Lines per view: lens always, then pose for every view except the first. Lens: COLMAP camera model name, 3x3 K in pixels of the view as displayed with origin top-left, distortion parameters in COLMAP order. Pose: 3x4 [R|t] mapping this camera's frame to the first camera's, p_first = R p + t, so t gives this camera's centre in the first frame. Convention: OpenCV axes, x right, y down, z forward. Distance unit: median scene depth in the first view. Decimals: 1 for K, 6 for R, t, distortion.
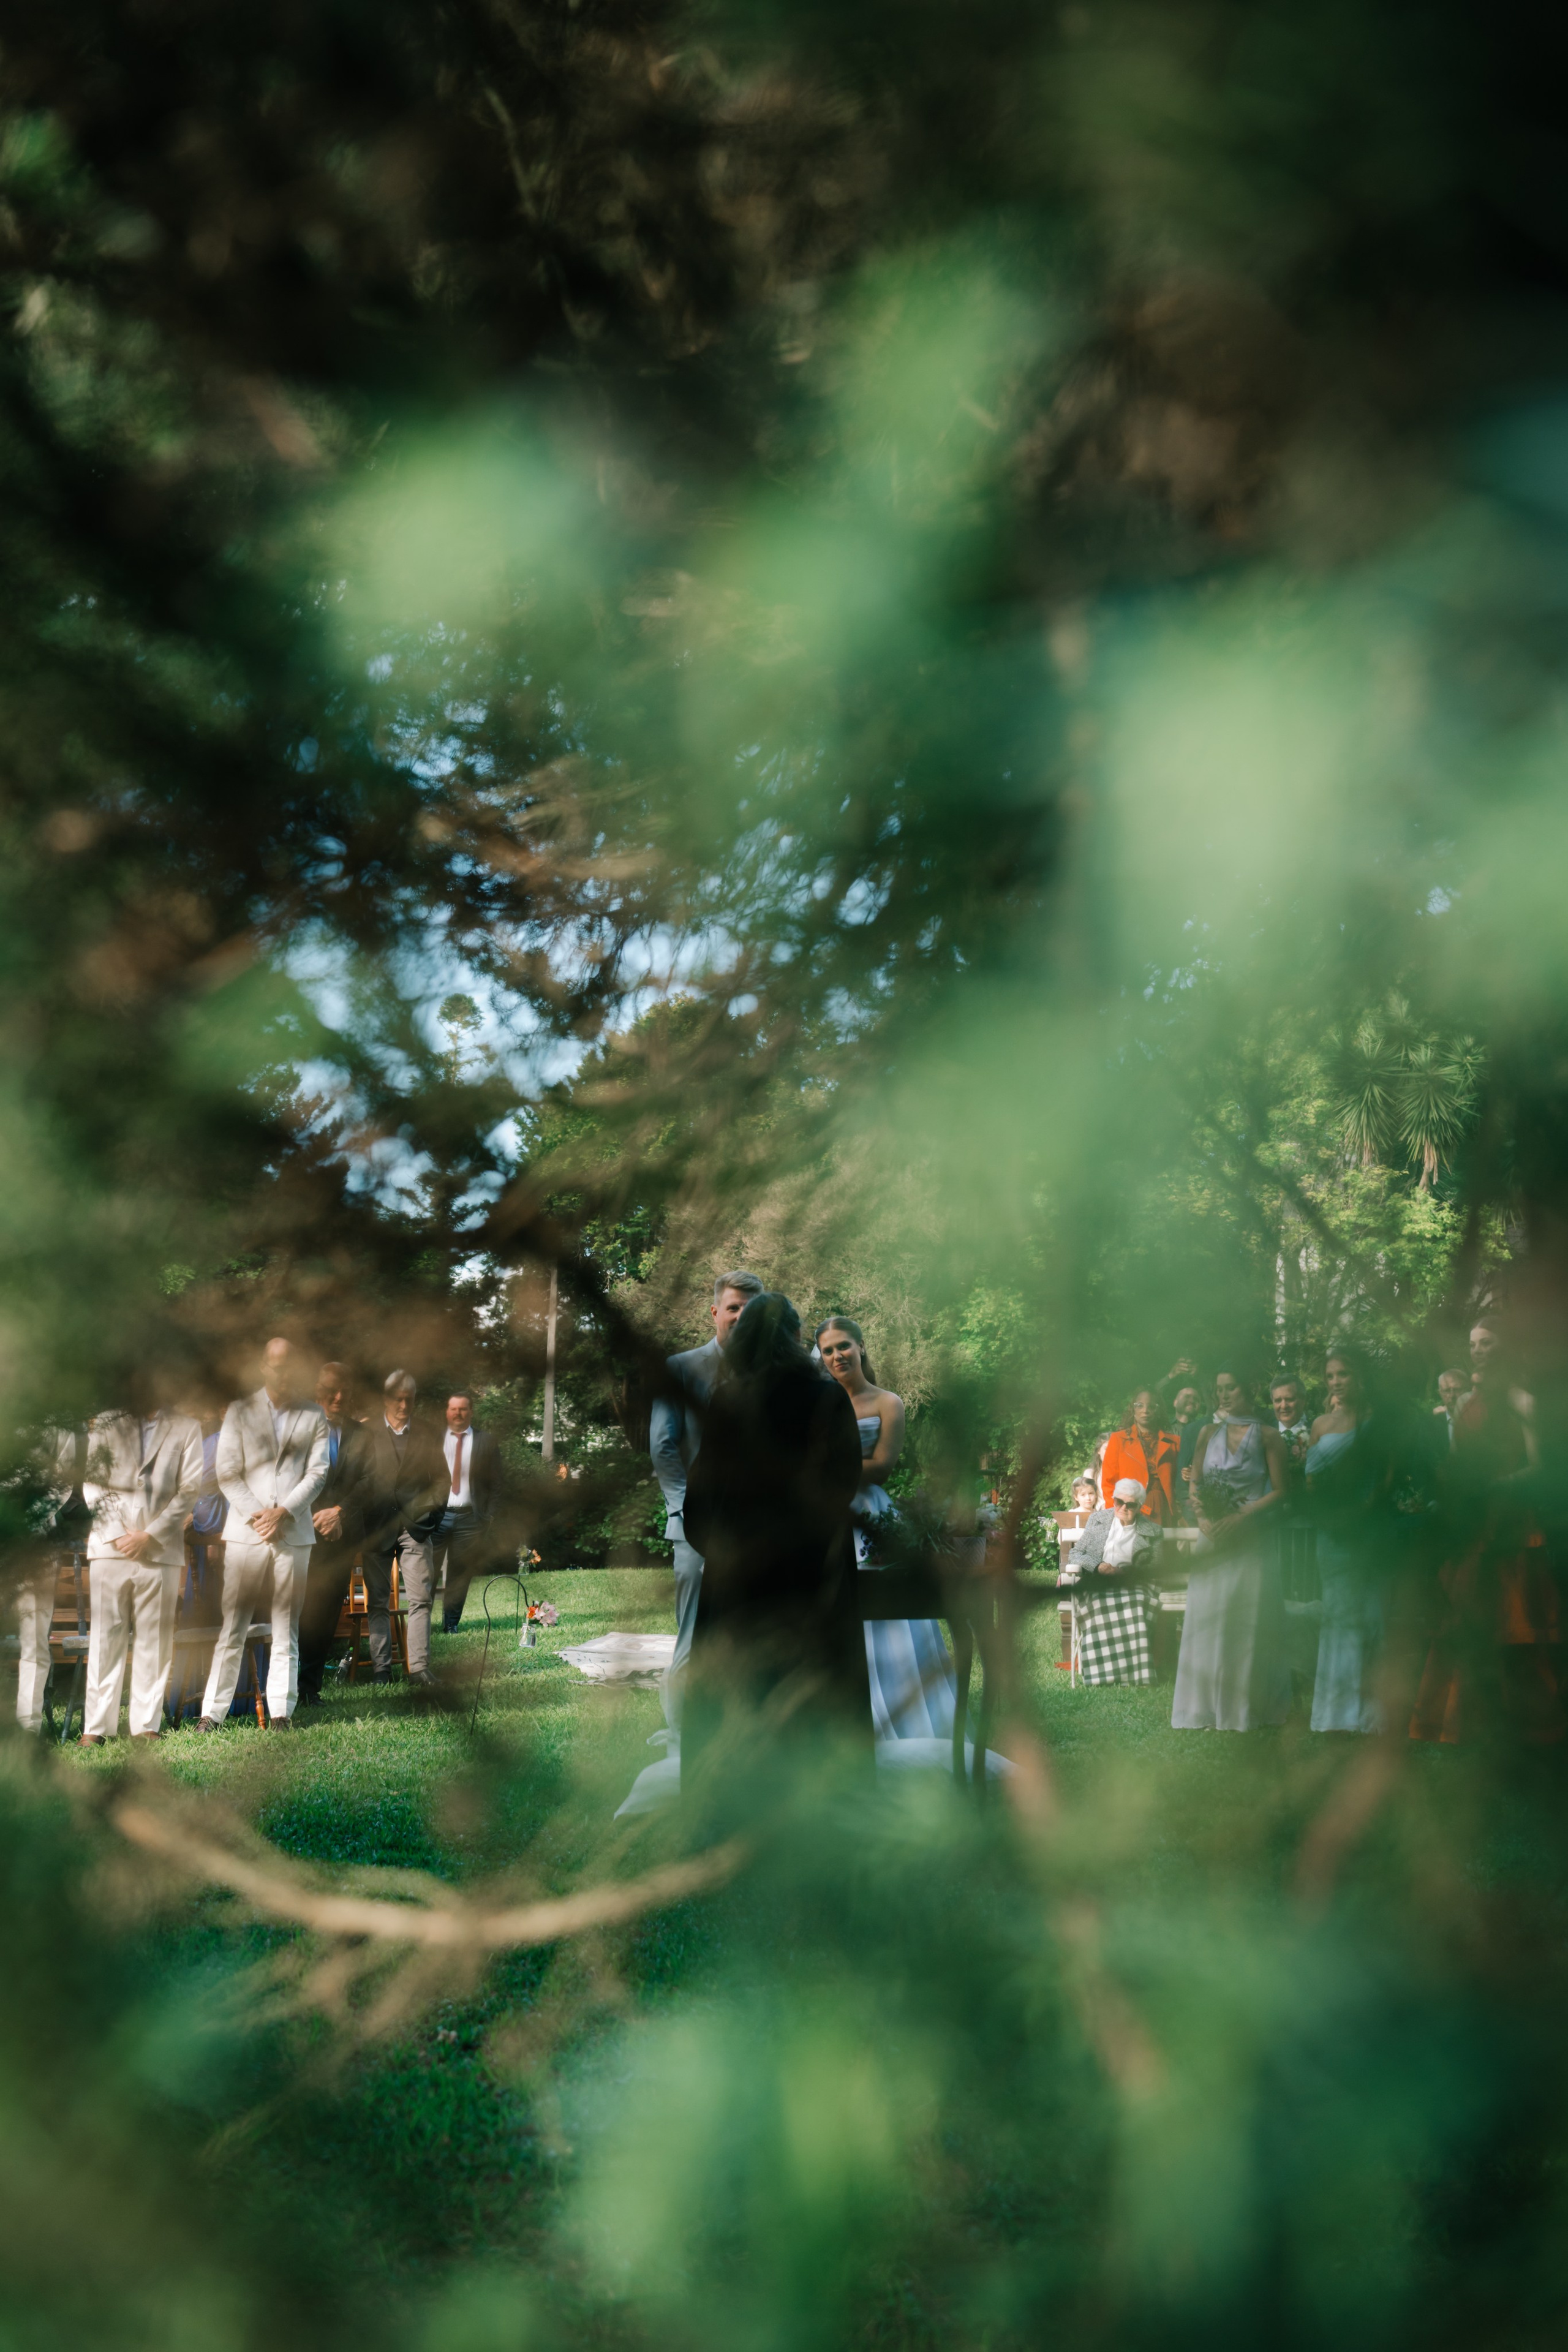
lens RADIAL K [[2402.0, 0, 784.0], [0, 2402.0, 1176.0], [0, 0, 1]] dist [-0.031195, 0.028243]
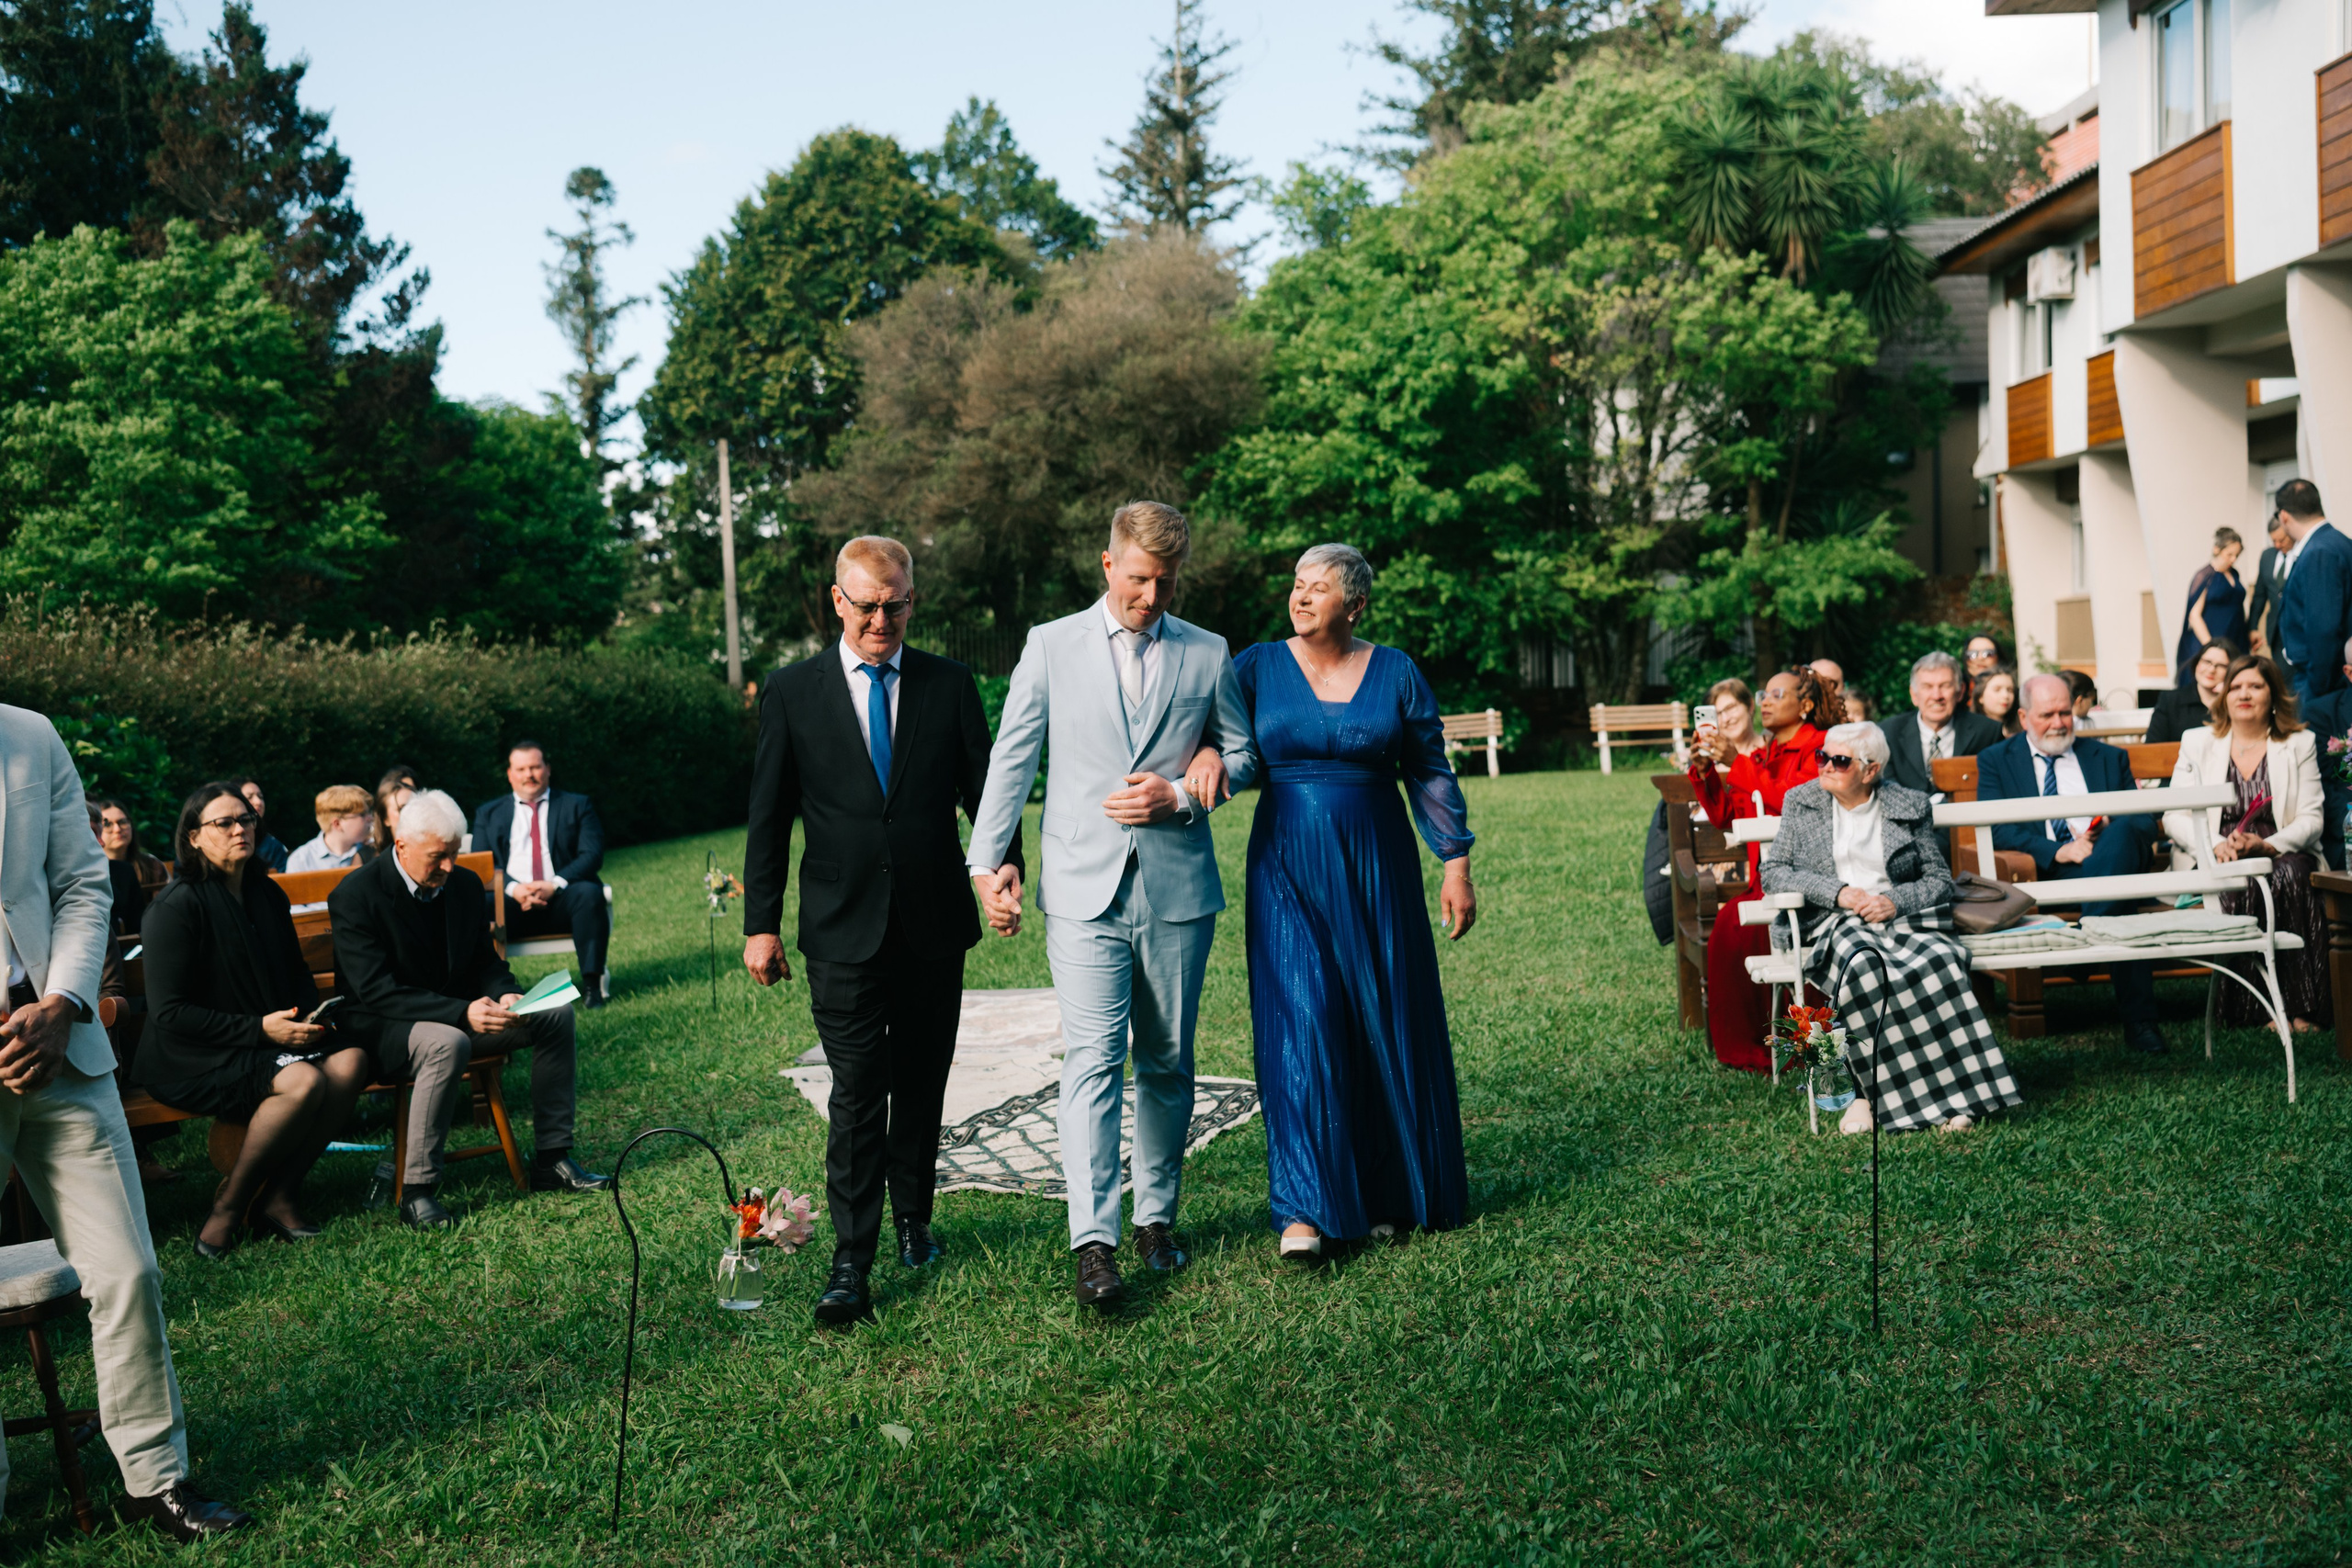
lens RADIAL K [[2401.8, 0, 1176.0], [0, 2401.8, 784.0], [0, 0, 1]] dist [-0.031195, 0.028243]
pose [[0.993898, -0.072462, 0.083158, -0.015334], [0.056824, 0.982563, 0.177033, 0.009748], [-0.094536, -0.171227, 0.980686, 0.128597]]
